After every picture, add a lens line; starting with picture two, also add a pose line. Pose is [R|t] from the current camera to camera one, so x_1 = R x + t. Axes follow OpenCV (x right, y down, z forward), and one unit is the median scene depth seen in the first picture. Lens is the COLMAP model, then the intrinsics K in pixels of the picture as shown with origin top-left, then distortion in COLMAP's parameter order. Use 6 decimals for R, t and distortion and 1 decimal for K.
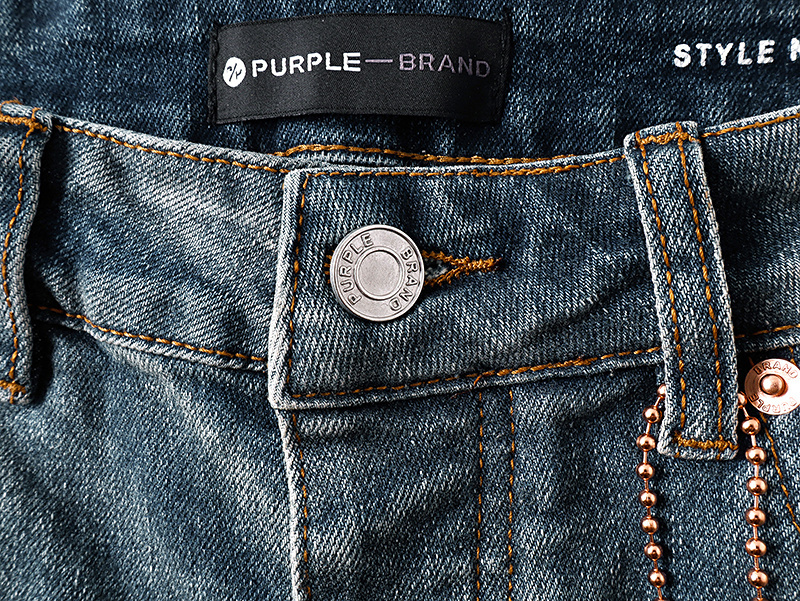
lens RADIAL K [[772.5, 0, 400.0], [0, 772.5, 300.5], [0, 0, 1]] dist [0.010666, 0.003059]
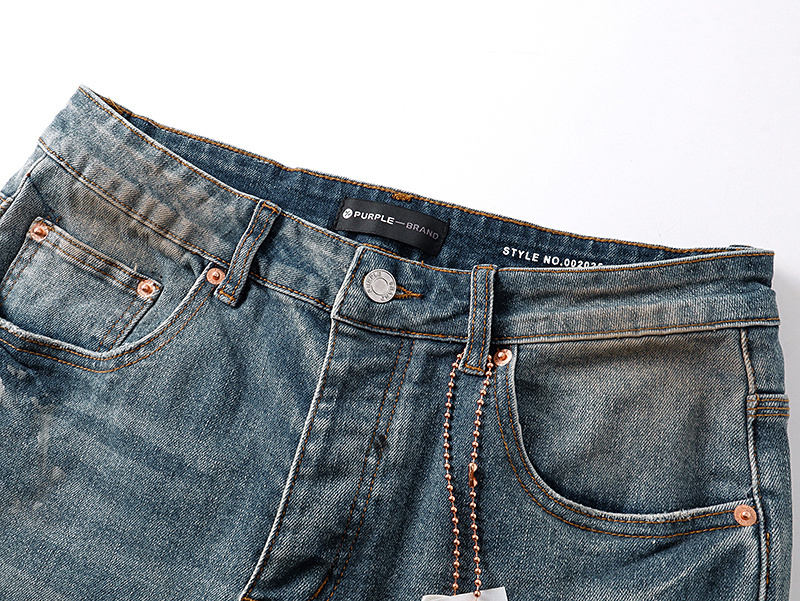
lens RADIAL K [[772.5, 0, 400.0], [0, 772.5, 300.5], [0, 0, 1]] dist [0.010666, 0.003059]
pose [[0.962465, 0.269416, -0.032799, 0.148020], [-0.266720, 0.916559, -0.297960, 0.826077], [-0.050213, 0.295524, 0.954015, -1.673823]]
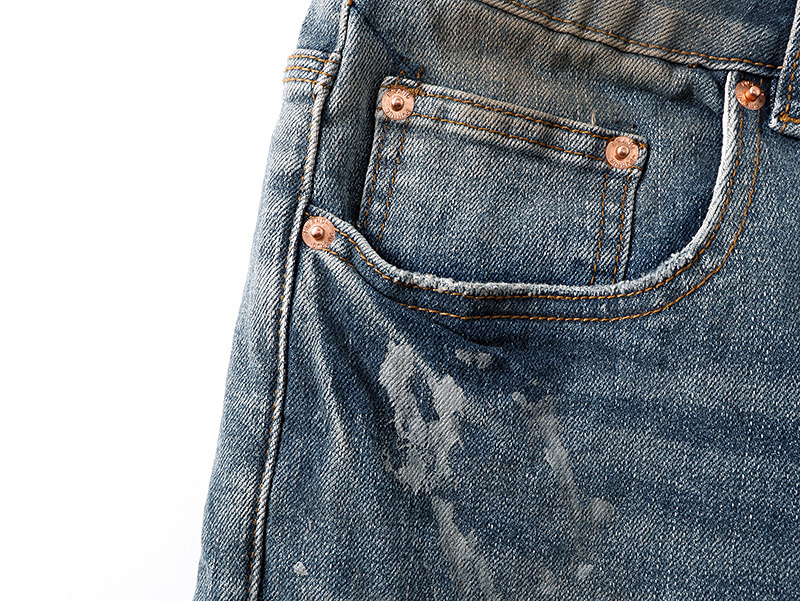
lens RADIAL K [[772.5, 0, 400.0], [0, 772.5, 300.5], [0, 0, 1]] dist [0.010666, 0.003059]
pose [[0.999917, 0.010390, 0.007555, -1.359952], [-0.009280, 0.990876, -0.134460, 0.692705], [-0.008883, 0.134379, 0.990890, -0.388724]]
